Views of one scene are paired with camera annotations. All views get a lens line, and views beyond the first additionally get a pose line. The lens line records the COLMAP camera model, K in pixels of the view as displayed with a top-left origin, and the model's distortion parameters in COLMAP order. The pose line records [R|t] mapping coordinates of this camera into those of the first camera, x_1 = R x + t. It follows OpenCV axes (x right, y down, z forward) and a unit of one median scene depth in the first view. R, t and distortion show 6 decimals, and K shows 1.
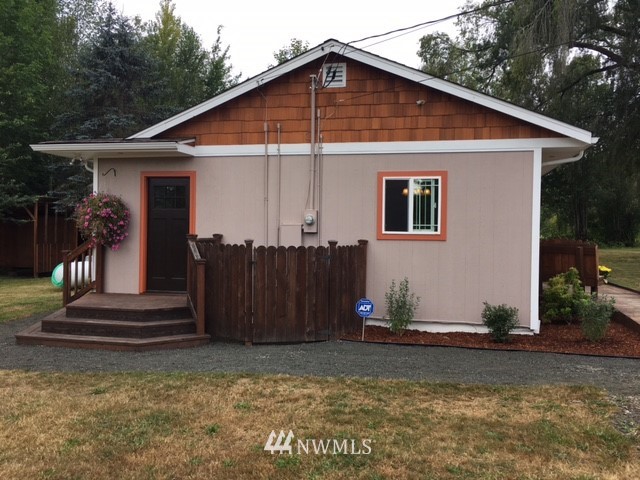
lens RADIAL K [[546.1, 0, 317.7], [0, 546.1, 237.4], [0, 0, 1]] dist [0.058011, -0.059565]
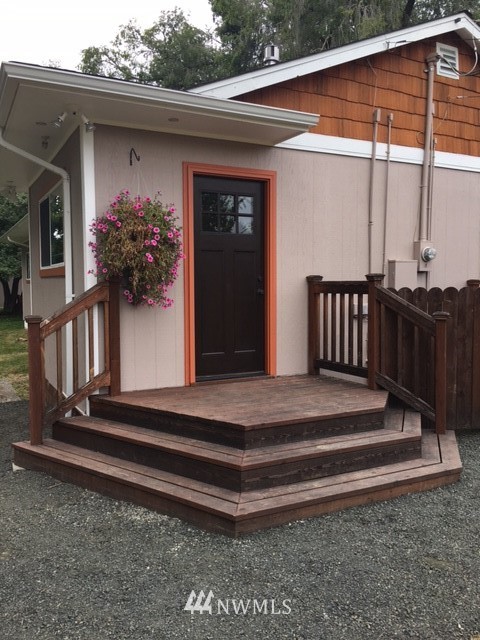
lens RADIAL K [[546.1, 0, 240.3], [0, 546.1, 320.6], [0, 0, 1]] dist [0.058011, -0.059565]
pose [[0.746022, -0.065843, 0.662658, -0.692366], [0.025632, 0.997202, 0.070227, -0.000068], [-0.665427, -0.035406, 0.745622, 0.592314]]
